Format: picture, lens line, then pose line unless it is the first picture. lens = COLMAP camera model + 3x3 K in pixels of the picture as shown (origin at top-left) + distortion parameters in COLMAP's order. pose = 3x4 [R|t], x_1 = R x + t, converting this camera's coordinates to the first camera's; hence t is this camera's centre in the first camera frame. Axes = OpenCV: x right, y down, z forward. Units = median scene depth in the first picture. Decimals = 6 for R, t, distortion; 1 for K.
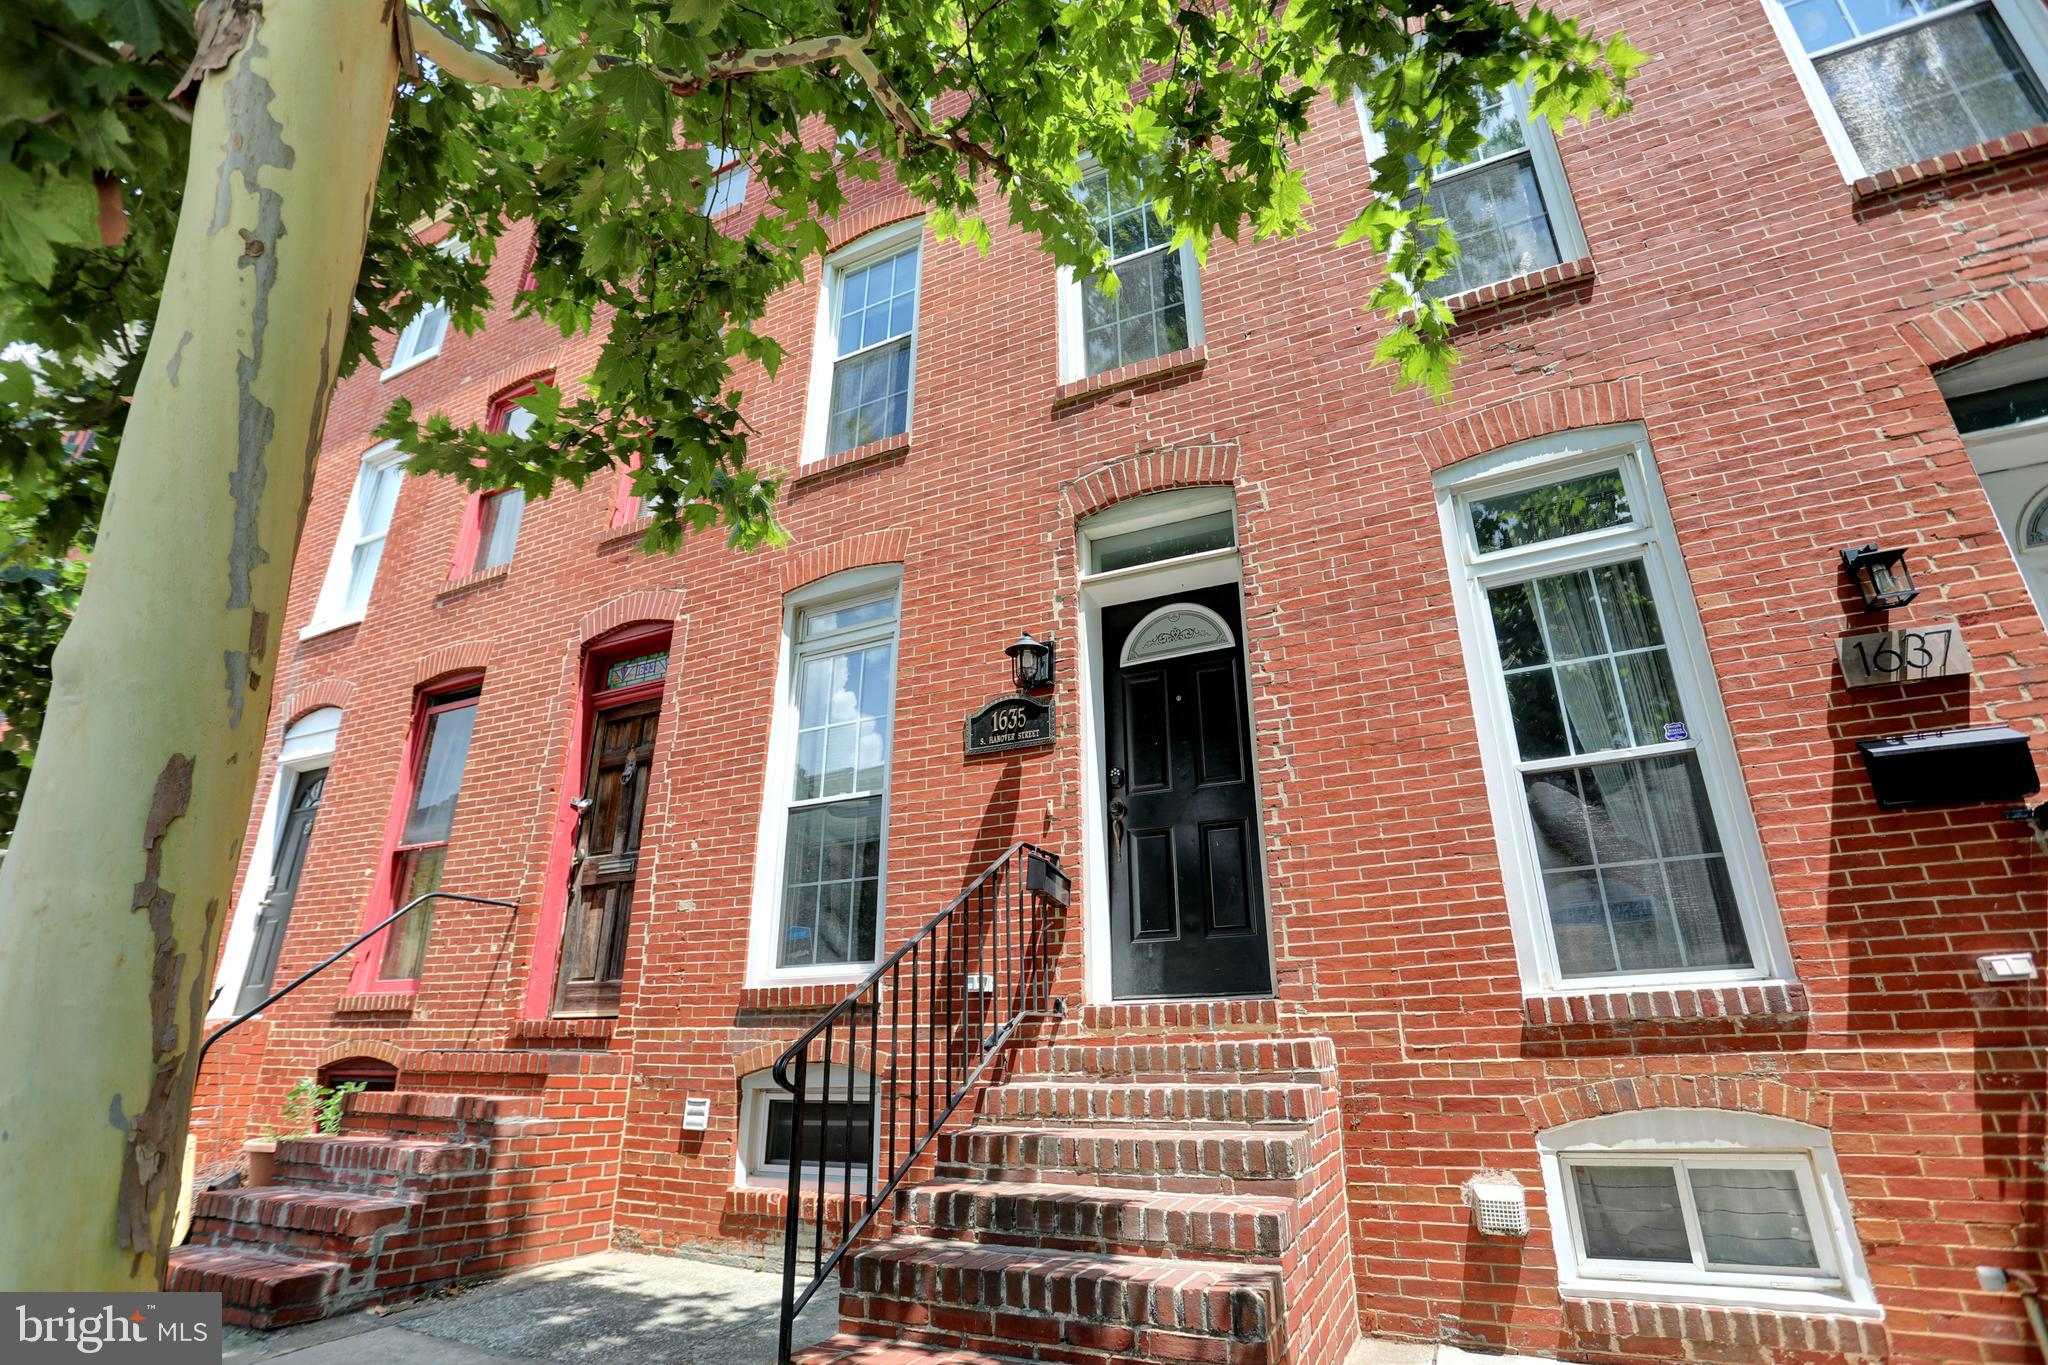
lens RADIAL K [[1011.3, 0, 1009.4], [0, 1011.3, 674.5], [0, 0, 1]] dist [-0.070536, 0.027502]
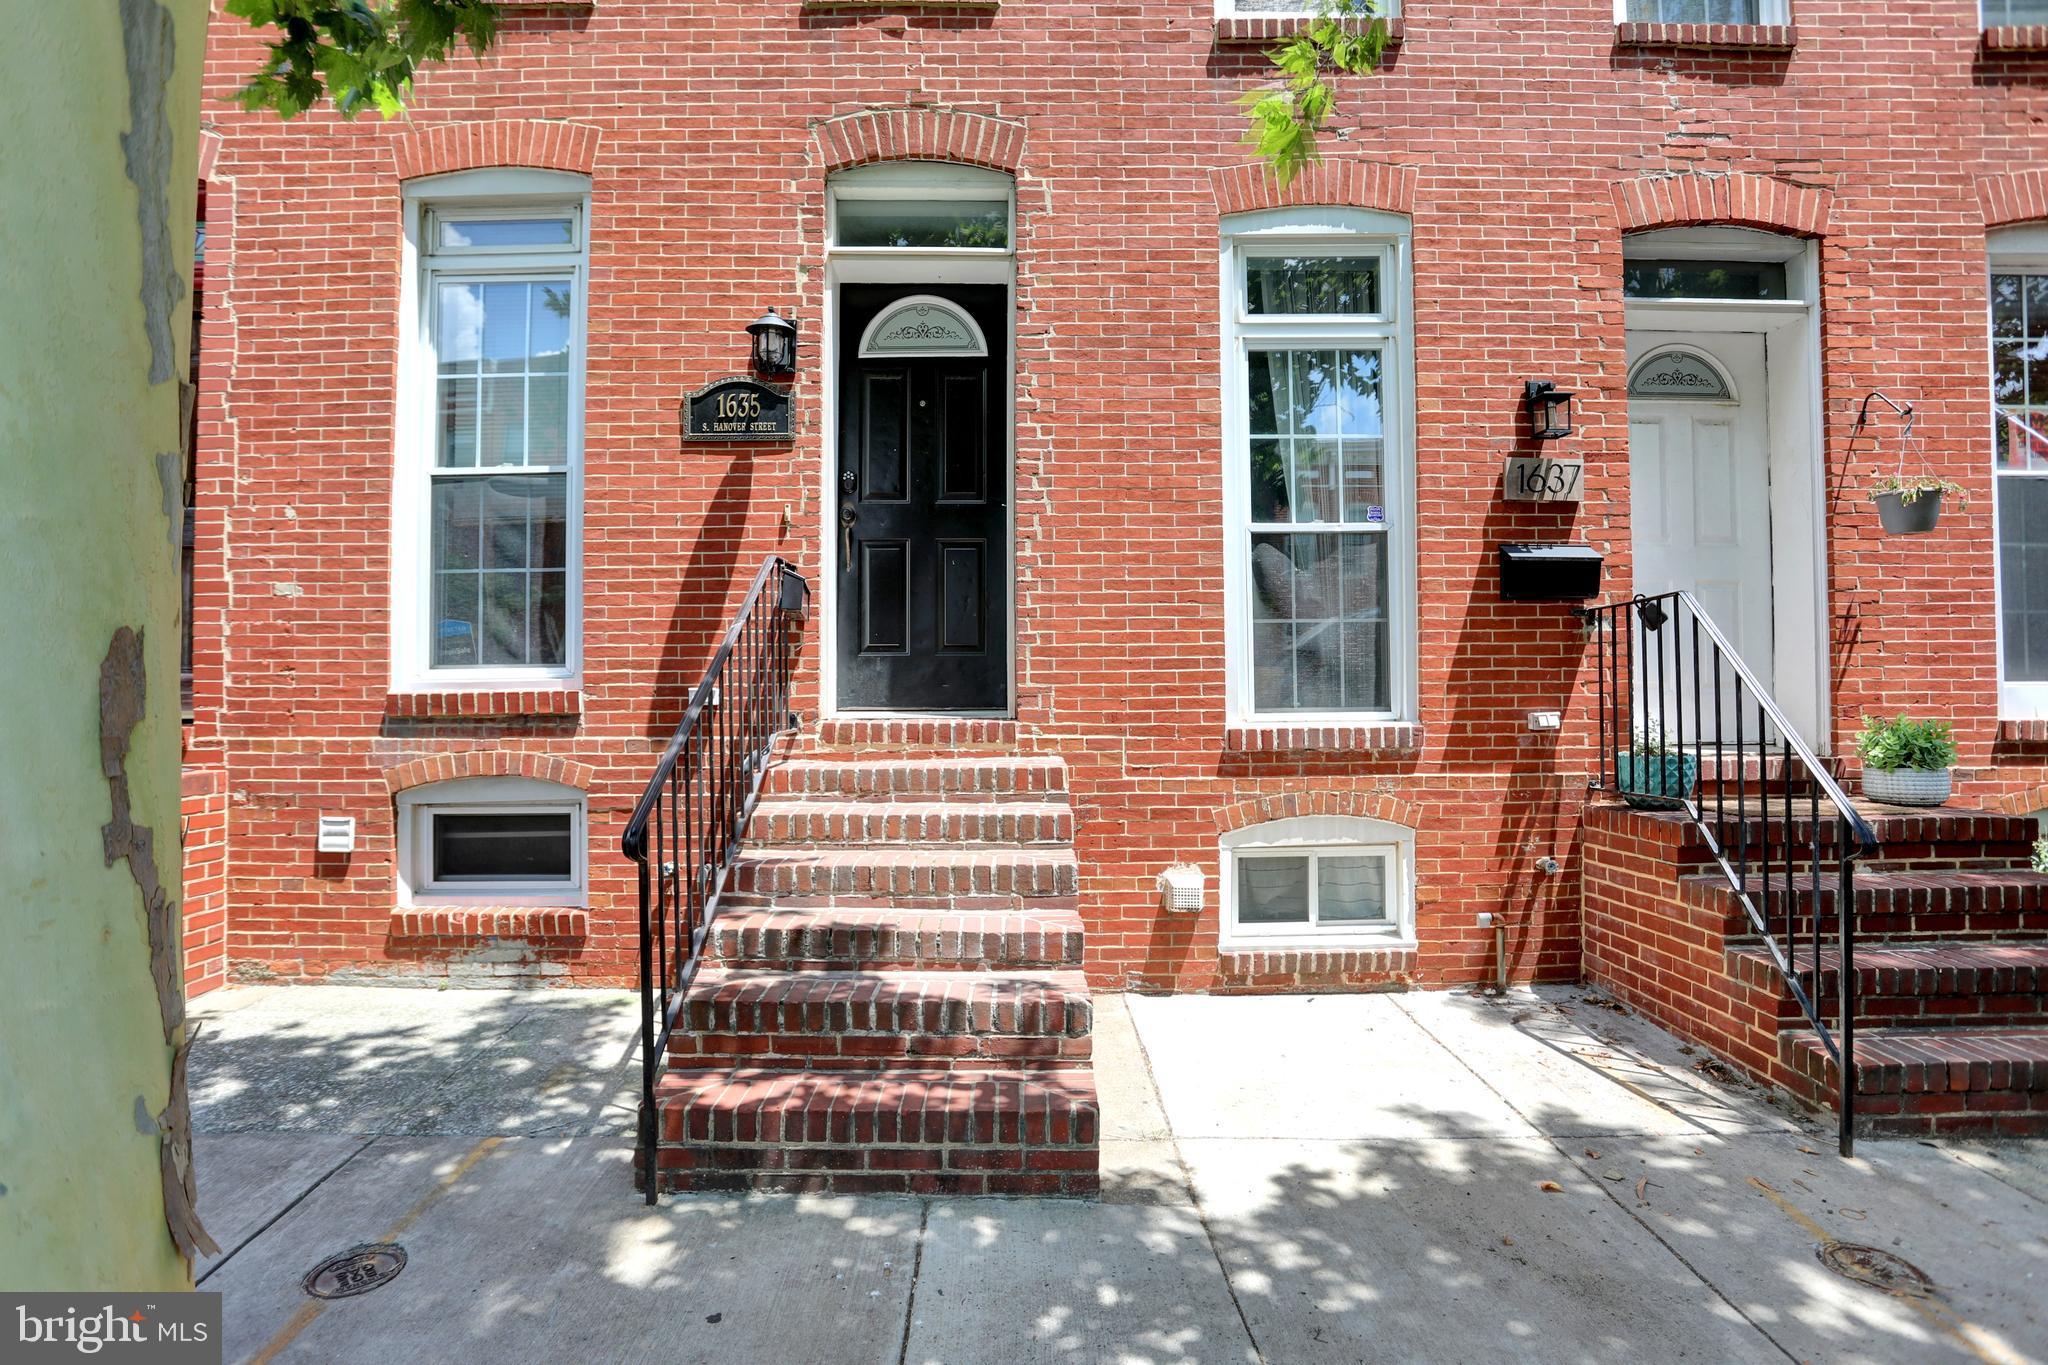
lens RADIAL K [[1069.4, 0, 1024.0], [0, 1069.4, 681.5], [0, 0, 1]] dist [-0.068410, 0.034068]
pose [[0.889561, 0.000127, 0.456816, -0.221381], [-0.164952, 0.932620, 0.320953, -0.075613], [-0.425995, -0.360860, 0.829643, 0.051479]]
